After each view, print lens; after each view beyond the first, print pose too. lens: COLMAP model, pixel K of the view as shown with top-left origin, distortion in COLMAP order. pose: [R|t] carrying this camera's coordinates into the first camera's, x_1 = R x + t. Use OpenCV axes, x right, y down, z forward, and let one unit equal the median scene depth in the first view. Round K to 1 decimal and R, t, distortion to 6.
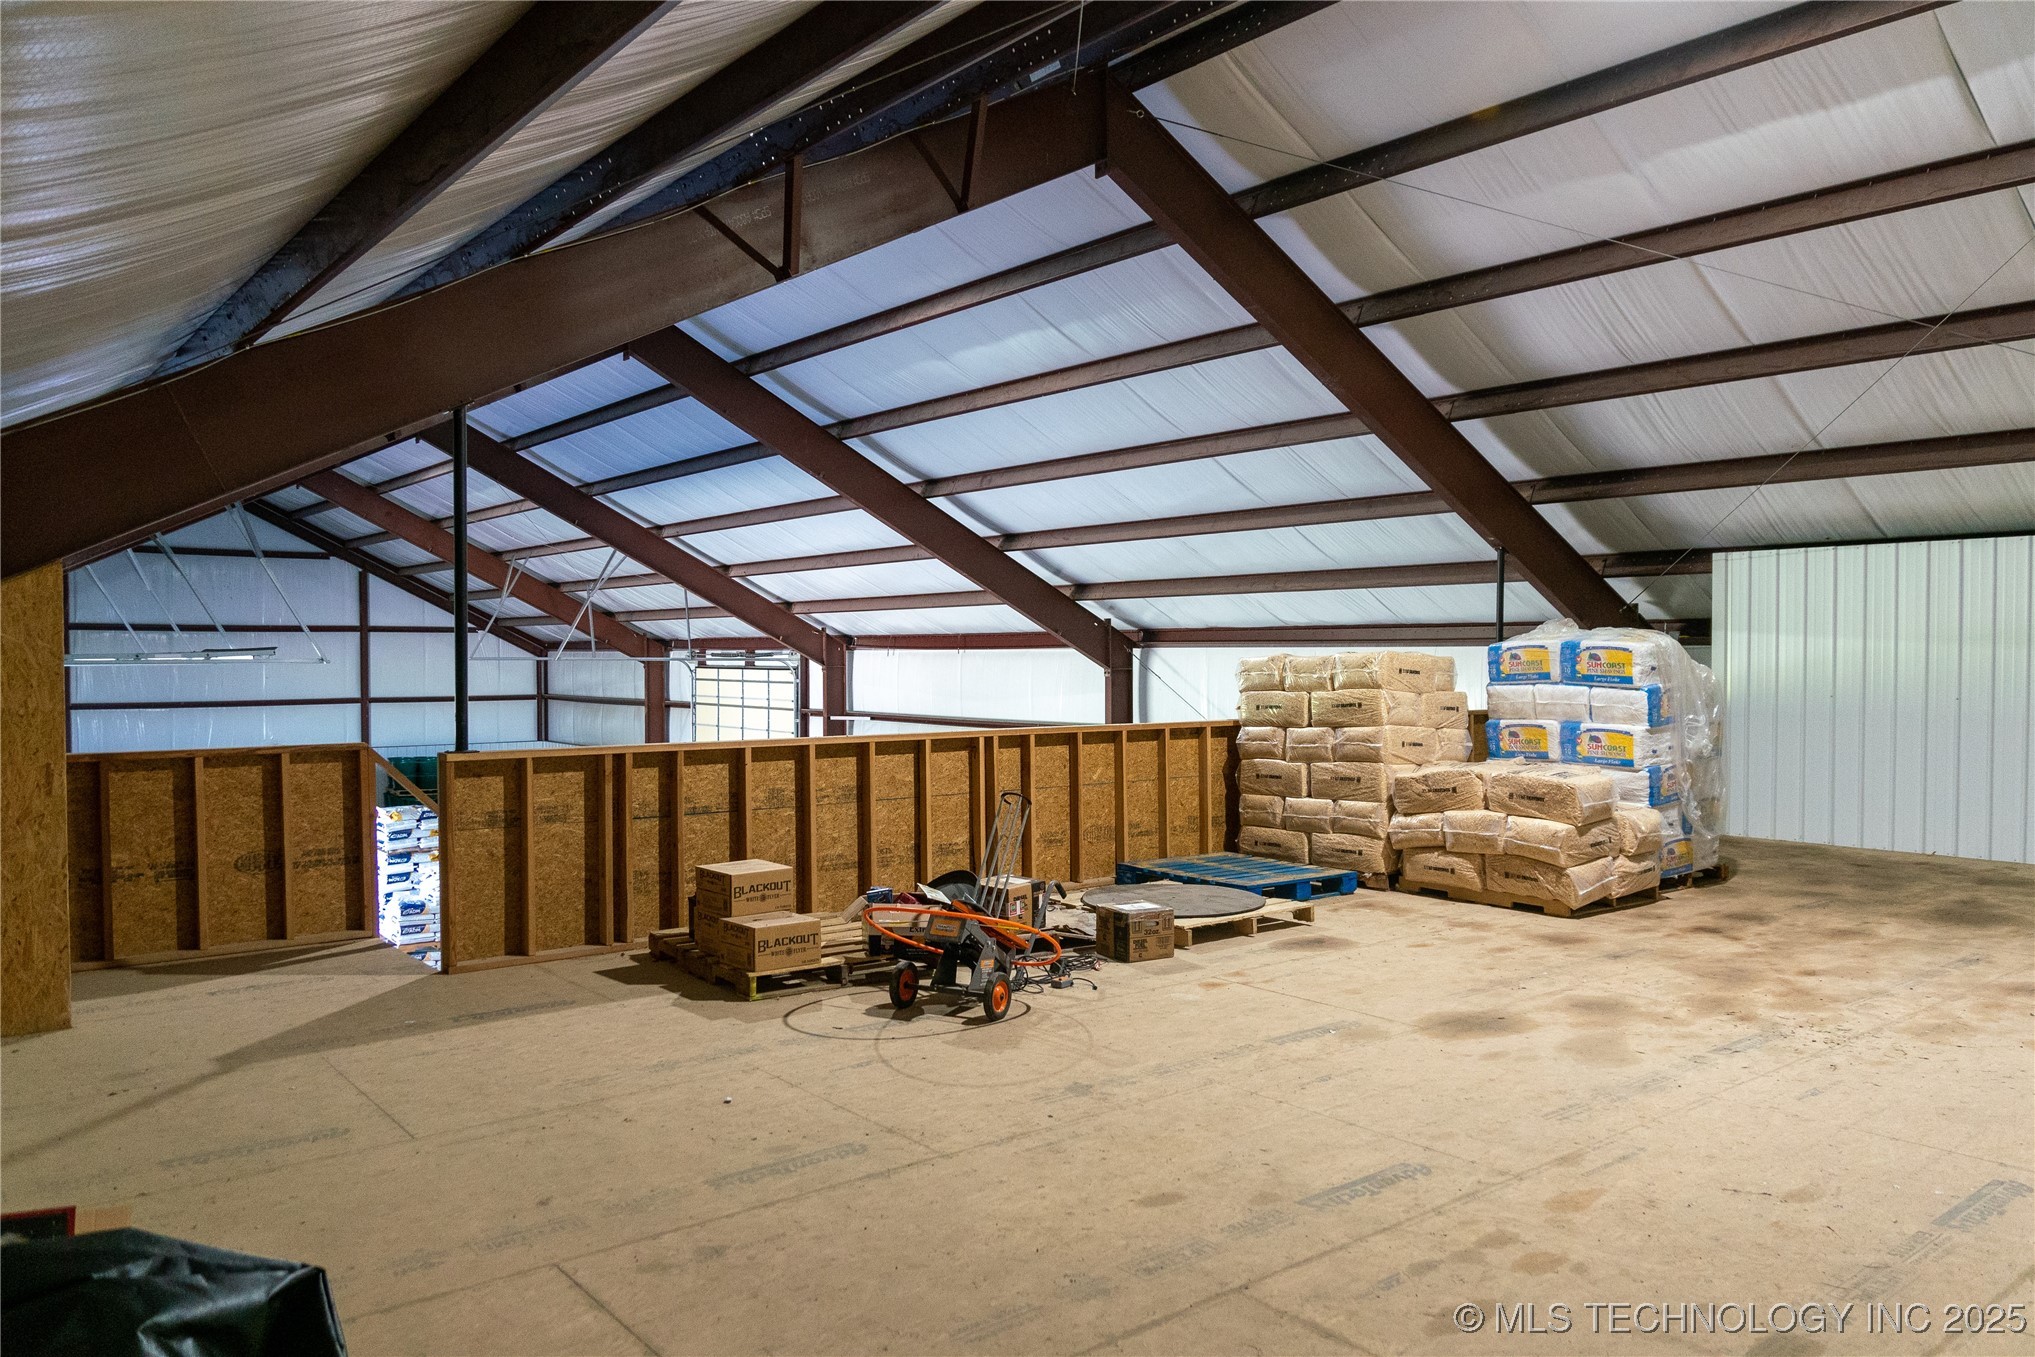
lens RADIAL K [[1442.8, 0, 1033.7], [0, 1442.8, 685.0], [0, 0, 1]] dist [0.000802, -0.004865]
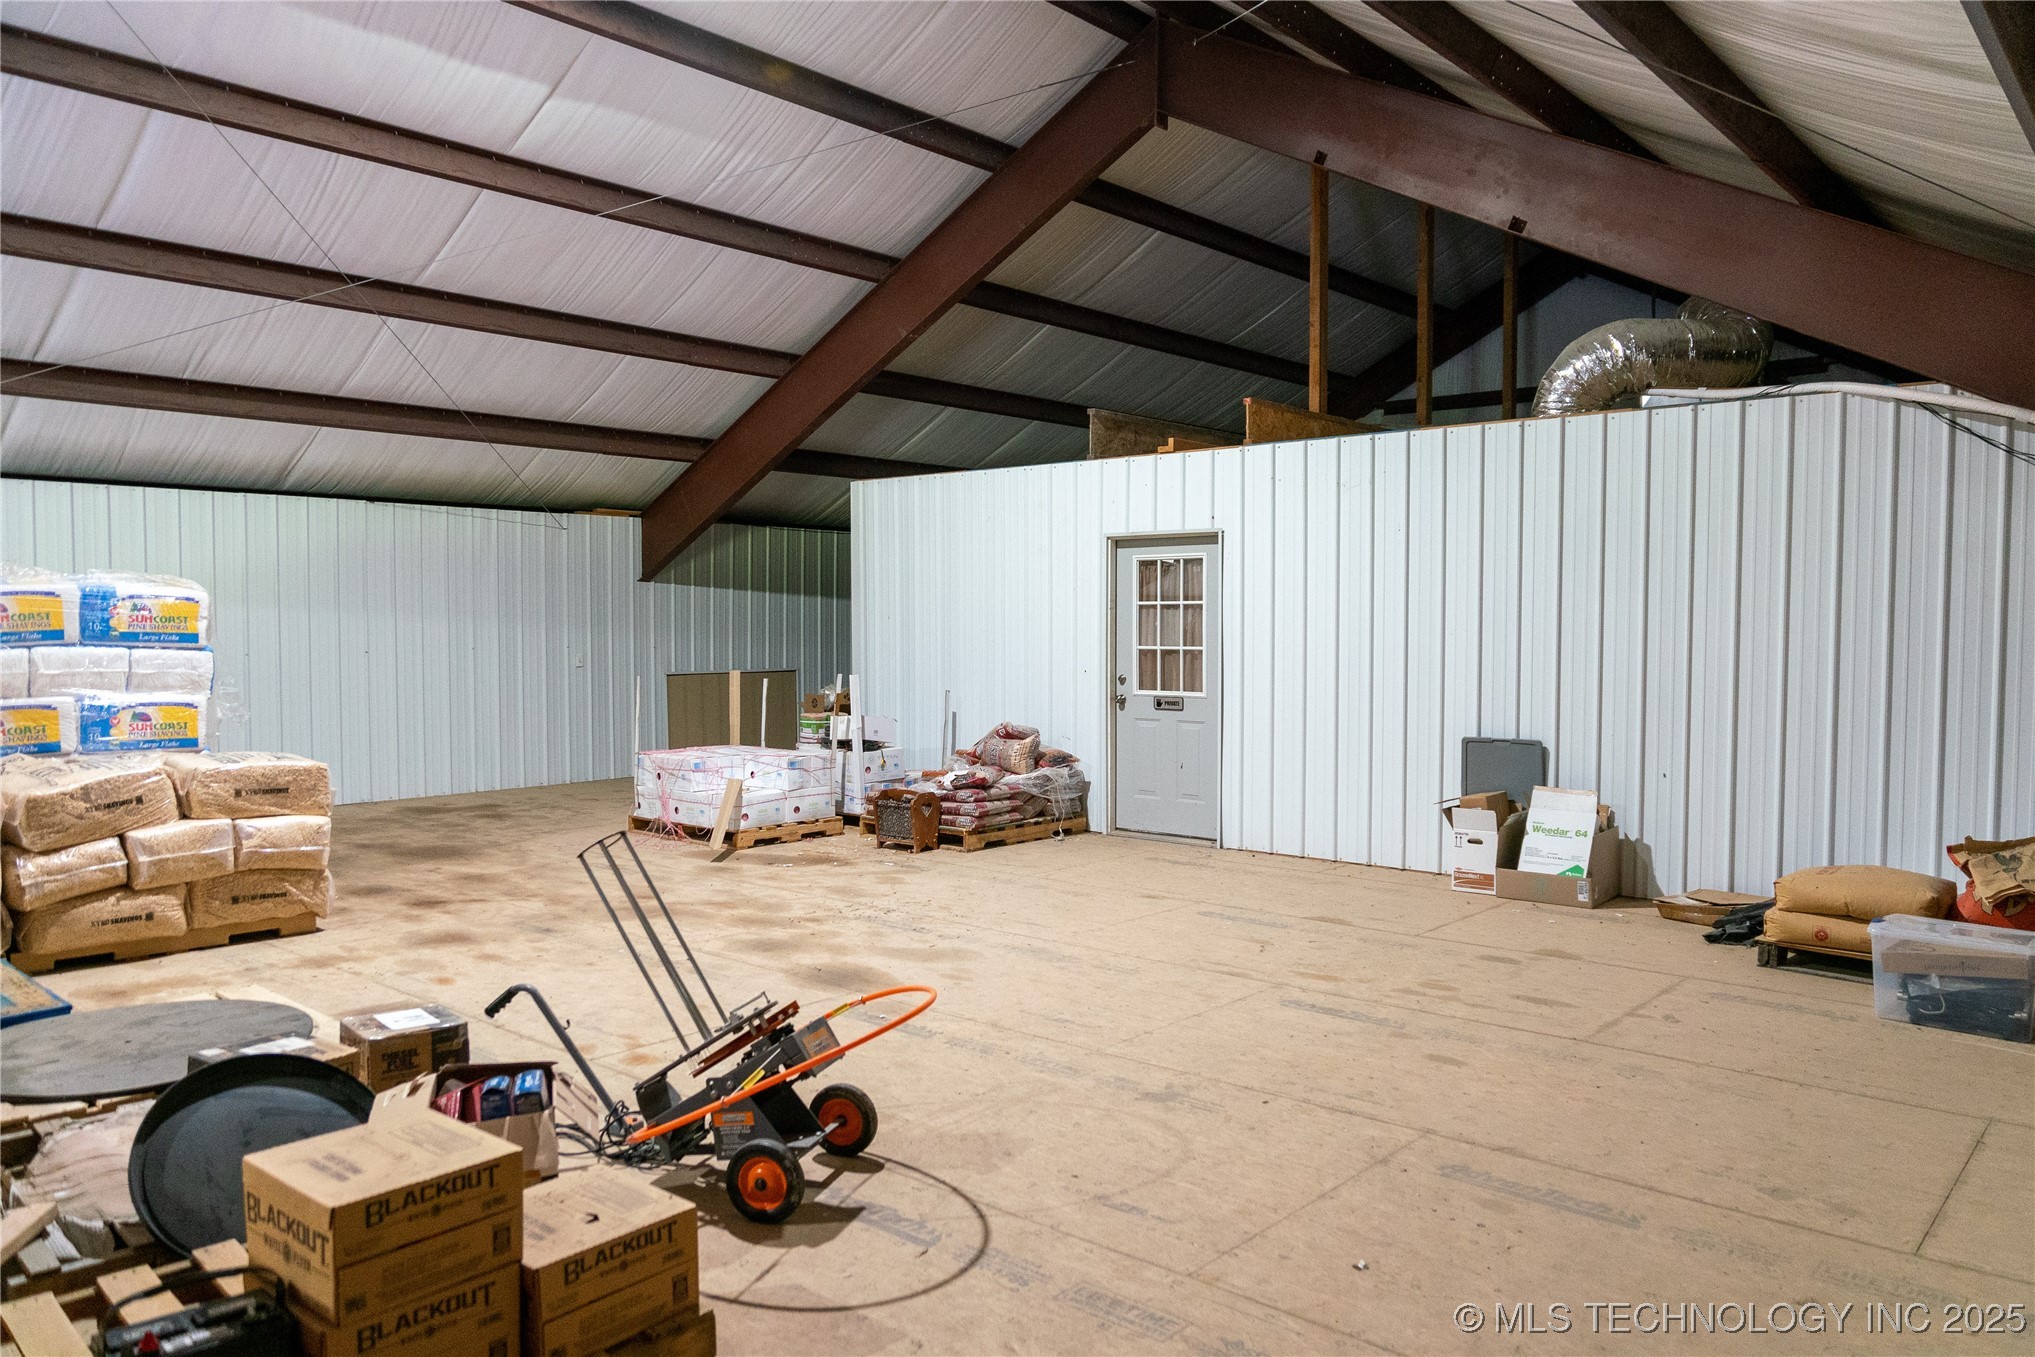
lens RADIAL K [[1442.8, 0, 1033.7], [0, 1442.8, 685.0], [0, 0, 1]] dist [0.000802, -0.004865]
pose [[-0.177356, -0.043688, 0.983177, -0.769650], [0.018622, 0.998686, 0.047737, -0.011720], [-0.983971, 0.026775, -0.176310, 1.172442]]
